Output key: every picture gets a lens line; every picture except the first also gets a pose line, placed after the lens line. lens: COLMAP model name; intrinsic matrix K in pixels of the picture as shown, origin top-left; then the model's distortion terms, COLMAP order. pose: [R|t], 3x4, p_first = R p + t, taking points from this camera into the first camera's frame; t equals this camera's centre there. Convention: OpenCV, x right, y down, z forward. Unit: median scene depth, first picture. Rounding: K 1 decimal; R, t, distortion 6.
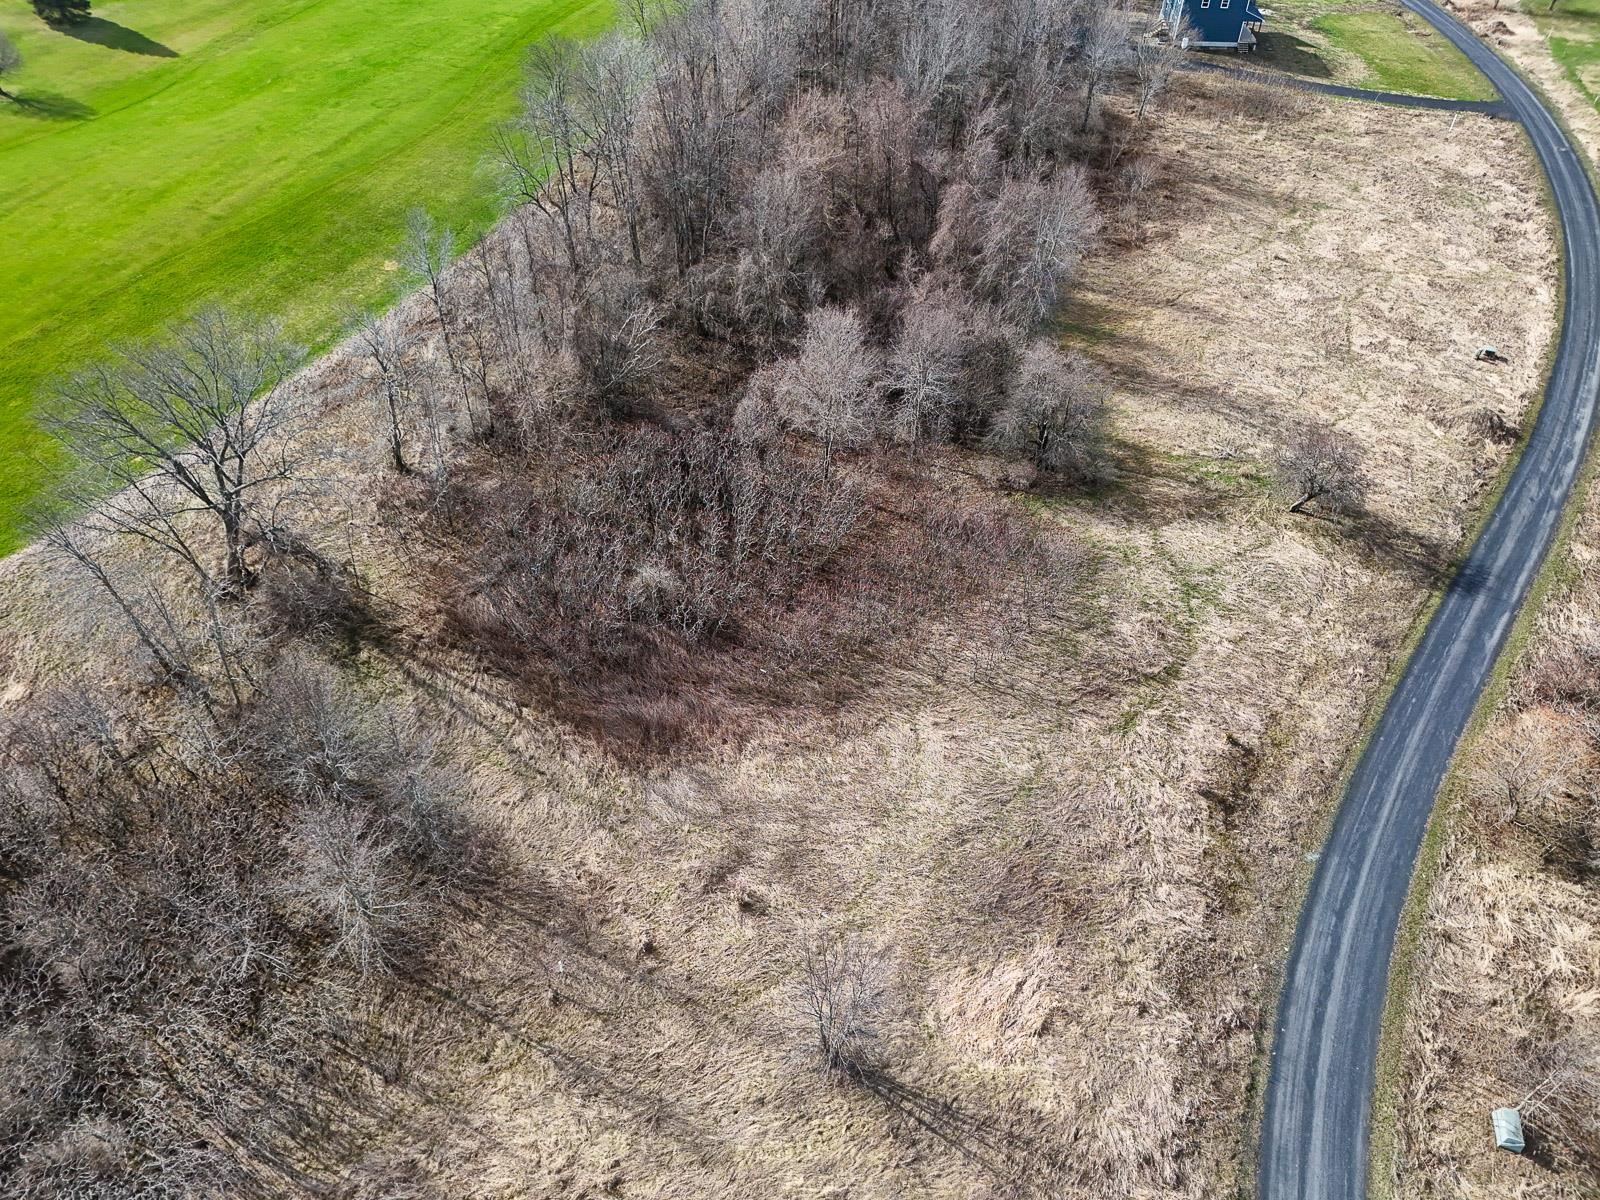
lens RADIAL K [[1170.6, 0, 798.9], [0, 1170.6, 601.2], [0, 0, 1]] dist [0.078198, -0.080184]
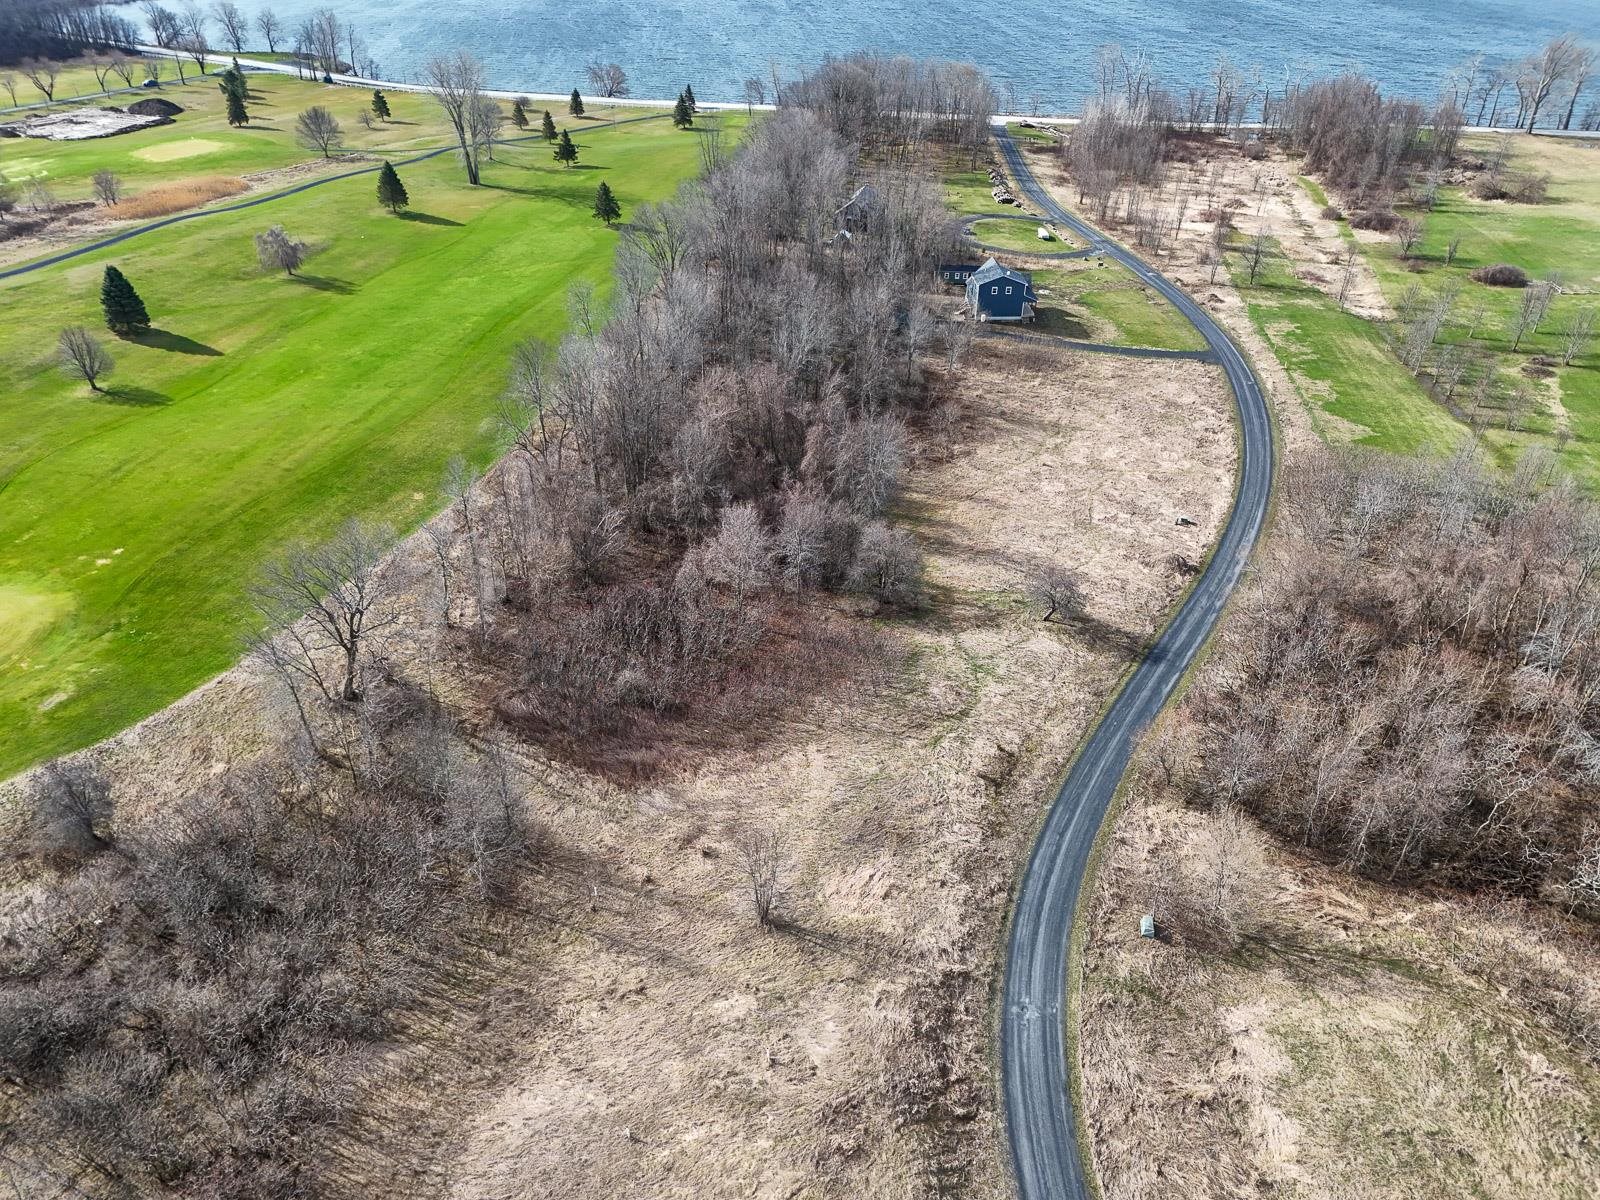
lens RADIAL K [[1170.6, 0, 798.9], [0, 1170.6, 601.2], [0, 0, 1]] dist [0.078198, -0.080184]
pose [[0.995367, -0.053257, 0.080054, -0.021349], [0.067265, 0.980627, -0.183975, 0.166089], [-0.068705, 0.188508, 0.979666, -0.495988]]
